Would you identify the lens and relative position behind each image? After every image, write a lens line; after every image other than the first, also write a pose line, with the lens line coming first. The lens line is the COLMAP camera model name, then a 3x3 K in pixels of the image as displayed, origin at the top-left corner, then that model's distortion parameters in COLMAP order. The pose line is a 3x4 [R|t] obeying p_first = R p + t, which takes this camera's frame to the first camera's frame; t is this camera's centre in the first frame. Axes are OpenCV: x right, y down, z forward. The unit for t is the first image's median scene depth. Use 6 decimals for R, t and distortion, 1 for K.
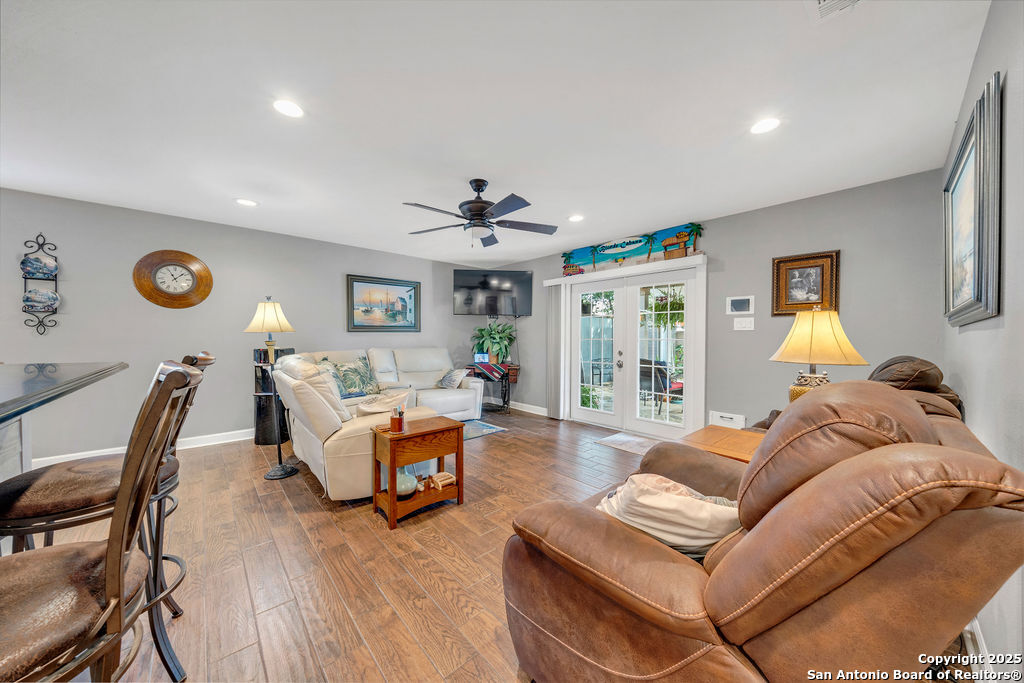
lens RADIAL K [[352.0, 0, 513.2], [0, 352.0, 338.3], [0, 0, 1]] dist [-0.007651, 0.000098]
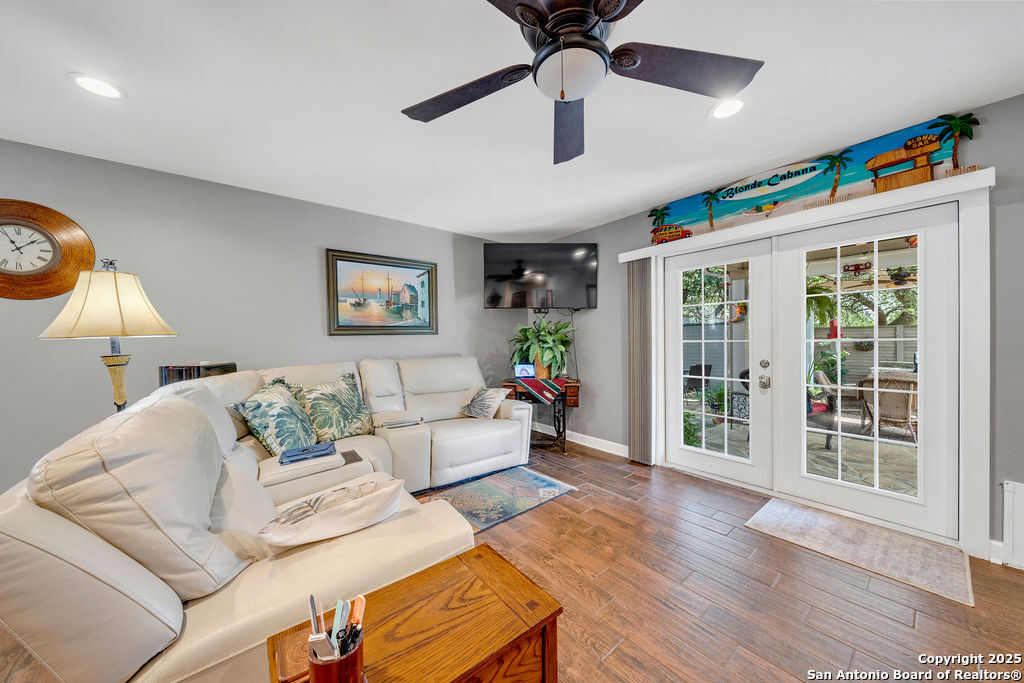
lens RADIAL K [[352.0, 0, 512.6], [0, 352.0, 342.3], [0, 0, 1]] dist [-0.007651, 0.000098]
pose [[0.998123, -0.014276, -0.059553, -0.082985], [0.014576, 0.999883, 0.004601, -0.003377], [0.059480, -0.005461, 0.998215, 0.348830]]
